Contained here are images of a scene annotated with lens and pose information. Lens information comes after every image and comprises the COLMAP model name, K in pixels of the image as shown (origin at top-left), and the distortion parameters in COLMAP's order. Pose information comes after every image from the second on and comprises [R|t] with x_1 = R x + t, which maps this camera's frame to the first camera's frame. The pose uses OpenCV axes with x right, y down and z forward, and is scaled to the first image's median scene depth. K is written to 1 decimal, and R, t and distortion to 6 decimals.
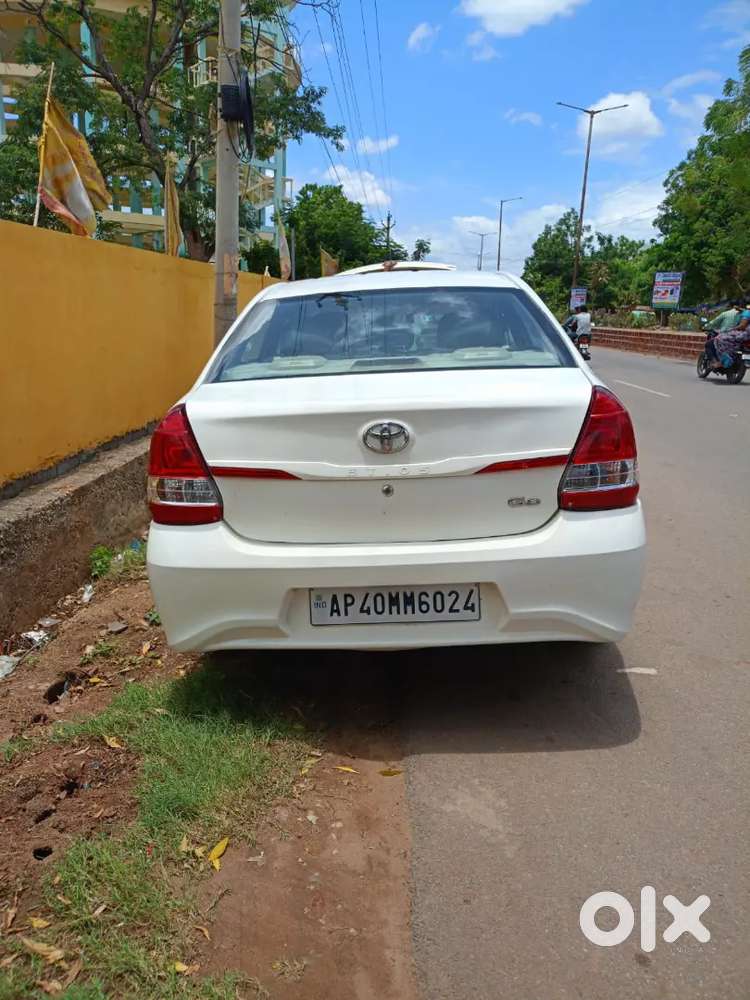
lens RADIAL K [[725.0, 0, 380.9], [0, 725.0, 502.3], [0, 0, 1]] dist [0.015220, -0.005264]
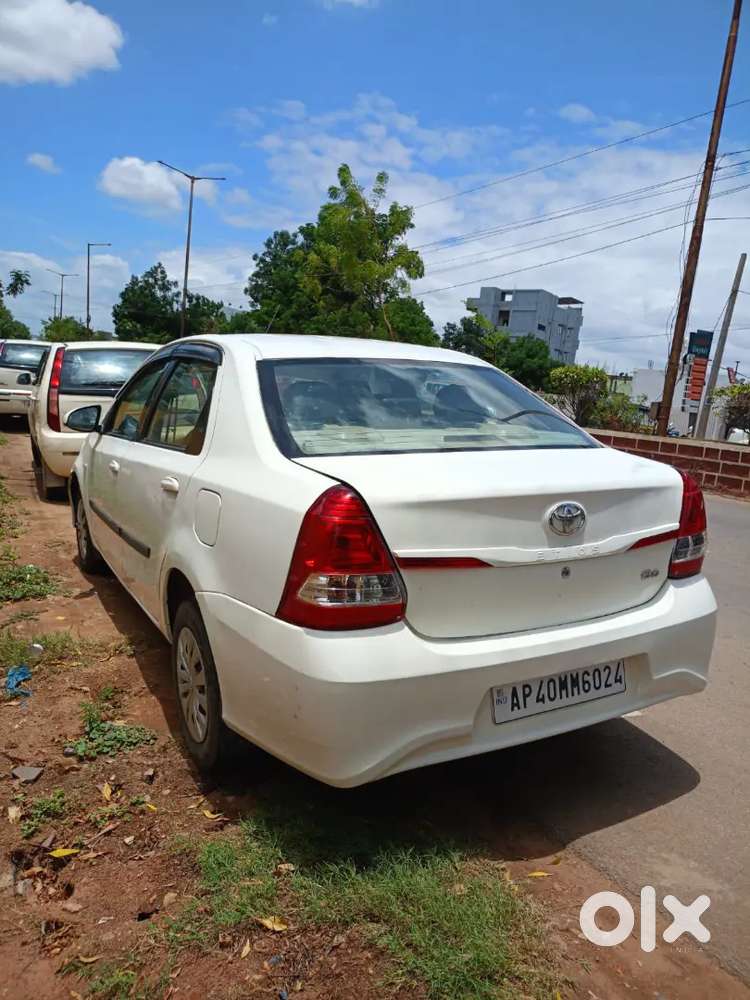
lens RADIAL K [[729.1, 0, 375.0], [0, 729.1, 500.0], [0, 0, 1]] dist [0.007966, -0.001537]
pose [[0.854907, -0.017169, 0.518497, -0.701622], [0.054754, 0.996856, -0.057270, -0.069237], [-0.515883, 0.077350, 0.853160, 0.270673]]
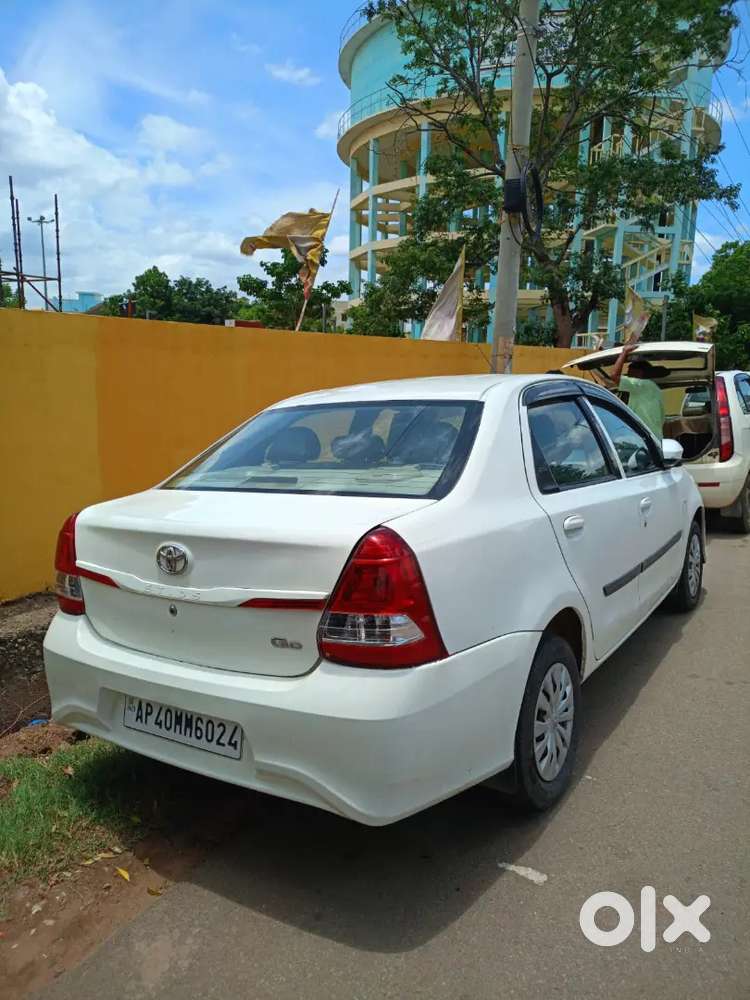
lens RADIAL K [[727.9, 0, 378.5], [0, 727.9, 504.3], [0, 0, 1]] dist [0.008127, 0.001500]
pose [[0.864037, 0.073809, -0.497988, 0.740604], [-0.116070, 0.991750, -0.054397, -0.139095], [0.489865, 0.104803, 0.865476, 0.222793]]
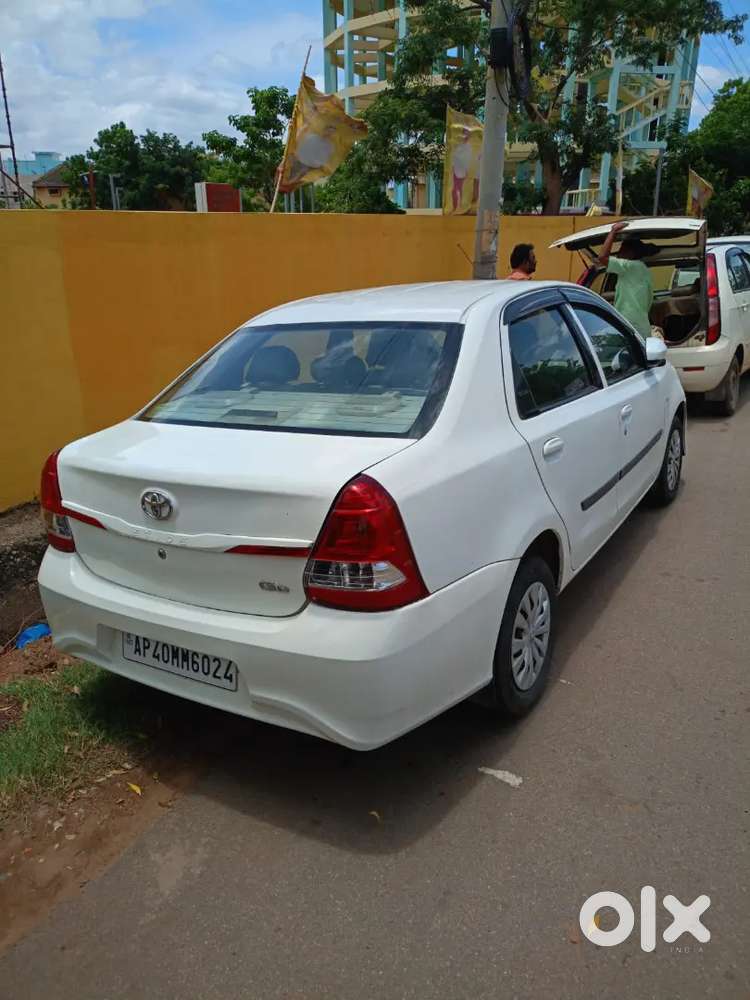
lens RADIAL K [[725.0, 0, 380.9], [0, 725.0, 502.3], [0, 0, 1]] dist [0.015220, -0.005264]
pose [[0.876515, 0.133175, -0.462586, 0.744043], [-0.089295, 0.989273, 0.115607, -0.234205], [0.473020, -0.060025, 0.879004, 0.216202]]
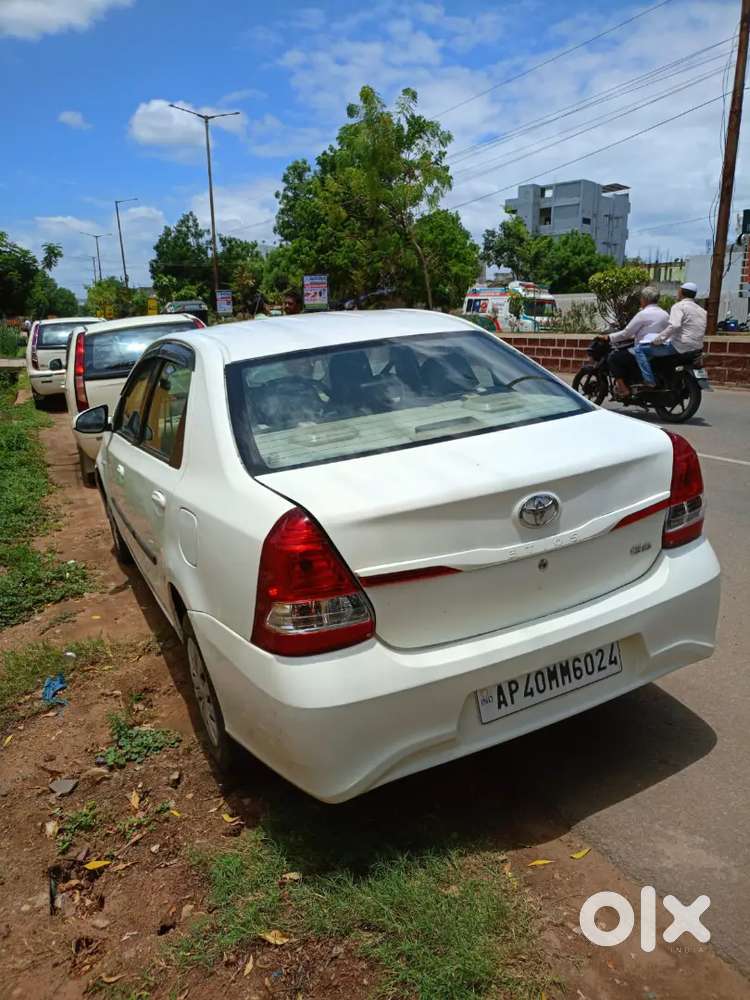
lens RADIAL K [[725.0, 0, 380.9], [0, 725.0, 502.3], [0, 0, 1]] dist [0.015220, -0.005264]
pose [[0.882048, -0.163710, 0.441805, -0.570249], [0.164019, 0.985733, 0.037802, -0.163958], [-0.441690, 0.039121, 0.896315, 0.223850]]
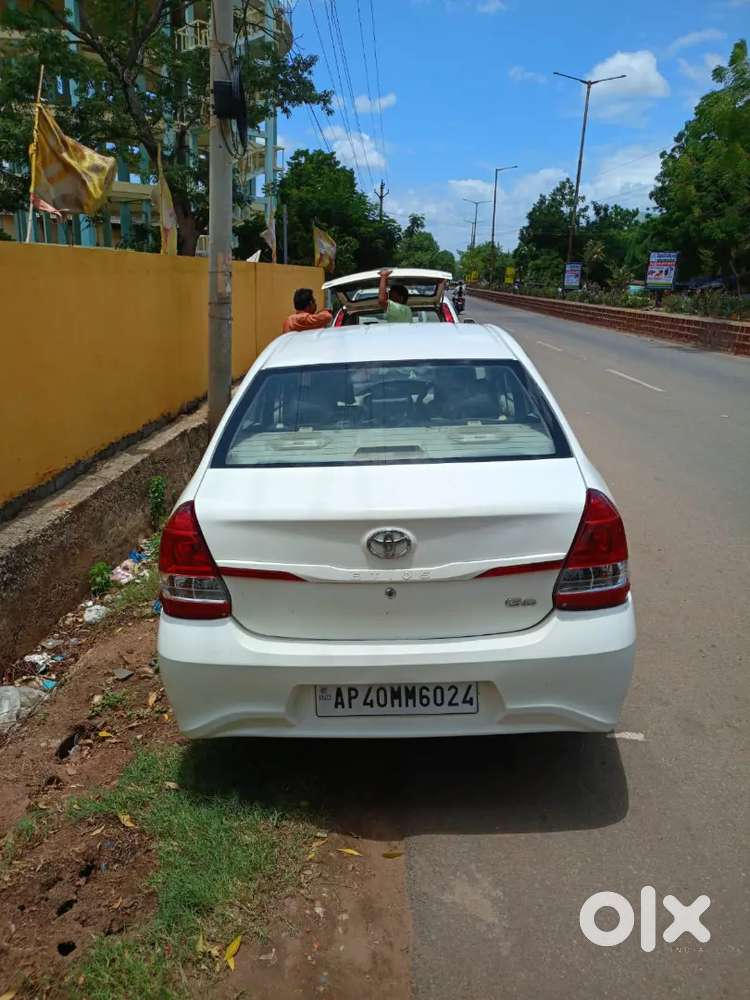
lens RADIAL K [[725.0, 0, 380.9], [0, 725.0, 502.3], [0, 0, 1]] dist [0.015220, -0.005264]
pose [[0.999942, 0.000659, 0.010760, -0.015028], [-0.001094, 0.999183, 0.040396, -0.183162], [-0.010724, -0.040406, 0.999126, -0.036449]]
